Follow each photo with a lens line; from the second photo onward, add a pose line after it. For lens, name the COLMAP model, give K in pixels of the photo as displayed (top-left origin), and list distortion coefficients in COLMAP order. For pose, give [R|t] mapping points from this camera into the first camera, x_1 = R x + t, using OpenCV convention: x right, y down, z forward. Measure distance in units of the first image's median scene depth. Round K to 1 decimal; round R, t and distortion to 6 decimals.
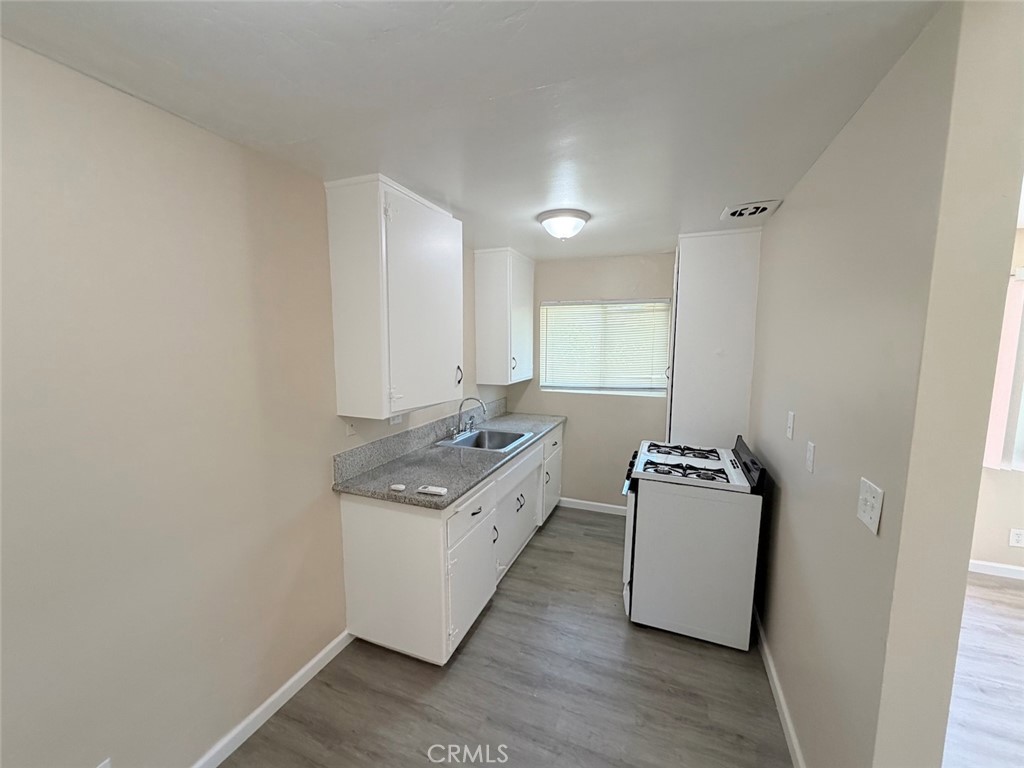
lens RADIAL K [[407.5, 0, 510.6], [0, 407.5, 381.5], [0, 0, 1]] dist [-0.000701, -0.000041]
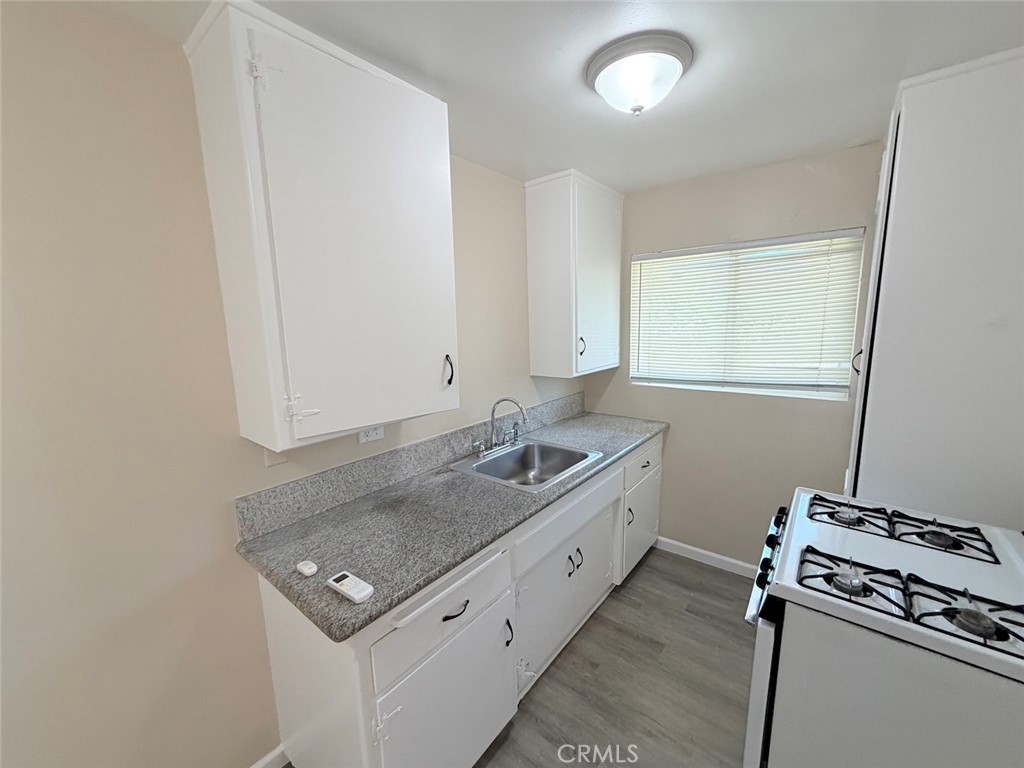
lens RADIAL K [[409.7, 0, 507.3], [0, 409.7, 383.5], [0, 0, 1]] dist [-0.000068, -0.000496]
pose [[0.953846, 0.016246, -0.299856, 0.106504], [0.000693, 0.998414, 0.056297, -0.023210], [0.300295, -0.053907, 0.952322, 0.341204]]
